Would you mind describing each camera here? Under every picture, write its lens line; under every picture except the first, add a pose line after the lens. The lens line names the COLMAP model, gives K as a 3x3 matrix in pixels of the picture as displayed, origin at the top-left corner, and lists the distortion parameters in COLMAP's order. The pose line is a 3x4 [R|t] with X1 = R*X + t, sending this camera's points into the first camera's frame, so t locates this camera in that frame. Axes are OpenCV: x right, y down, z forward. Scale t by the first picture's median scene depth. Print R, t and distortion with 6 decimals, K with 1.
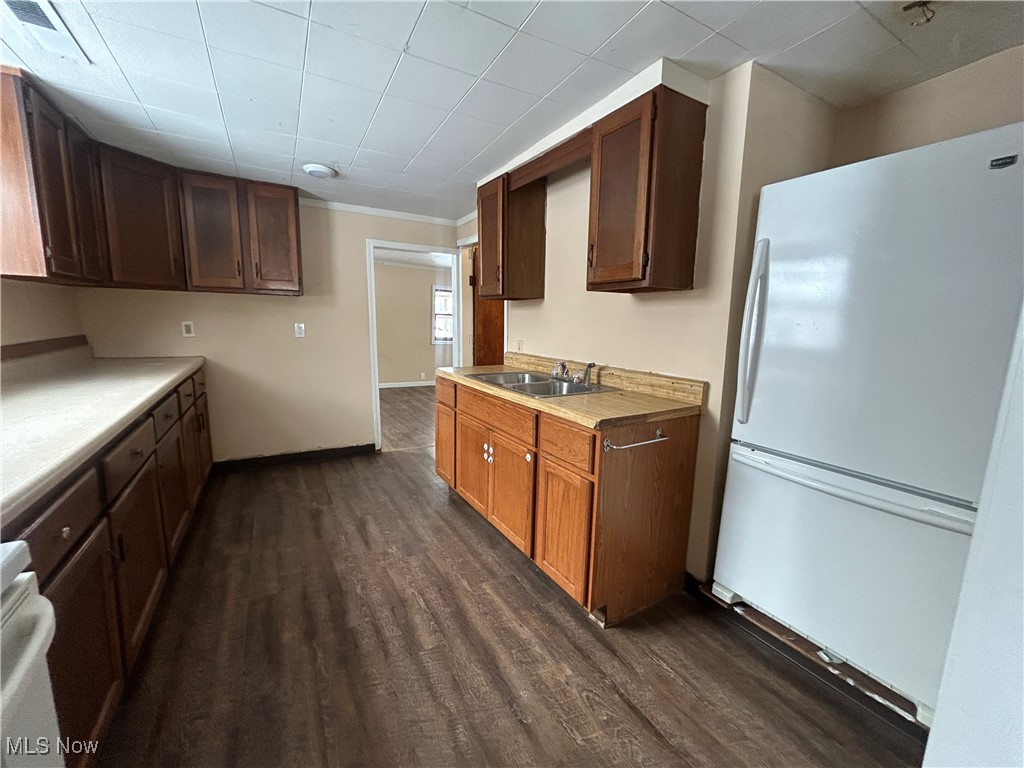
lens RADIAL K [[414.2, 0, 510.2], [0, 414.2, 381.9], [0, 0, 1]] dist [0.003639, -0.000876]
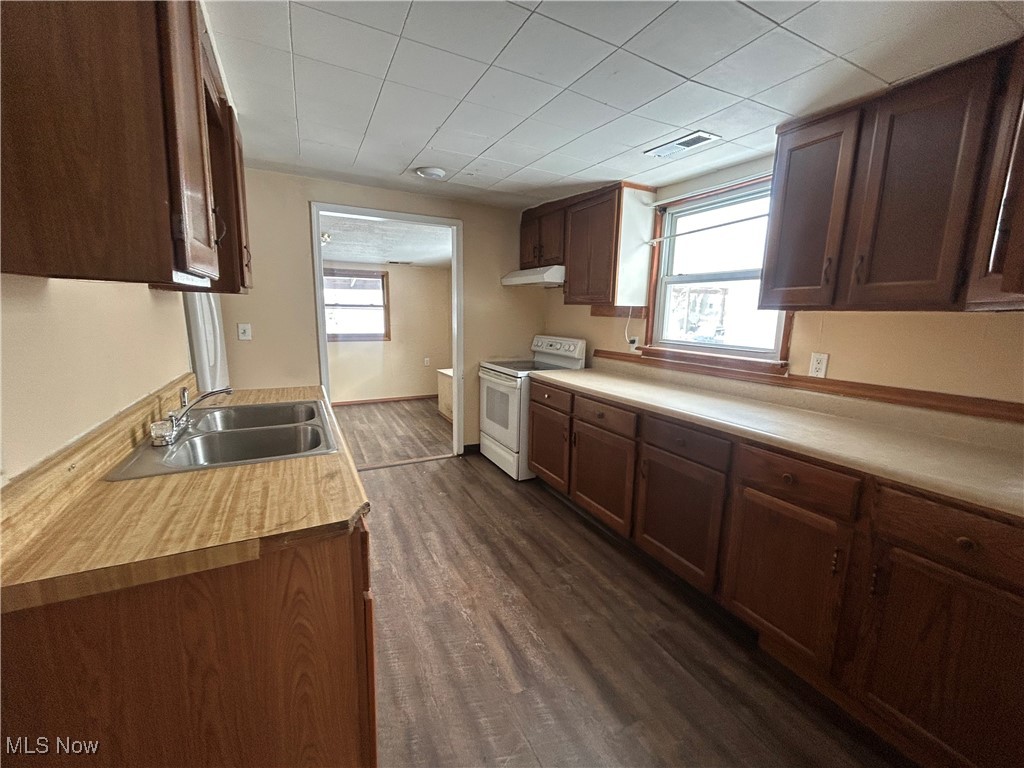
lens RADIAL K [[414.2, 0, 513.5], [0, 414.2, 381.9], [0, 0, 1]] dist [0.003639, -0.000876]
pose [[-0.997282, -0.052046, 0.052158, -0.478259], [-0.033059, 0.948671, 0.314533, -0.361158], [-0.065851, 0.311953, -0.947813, 1.964761]]
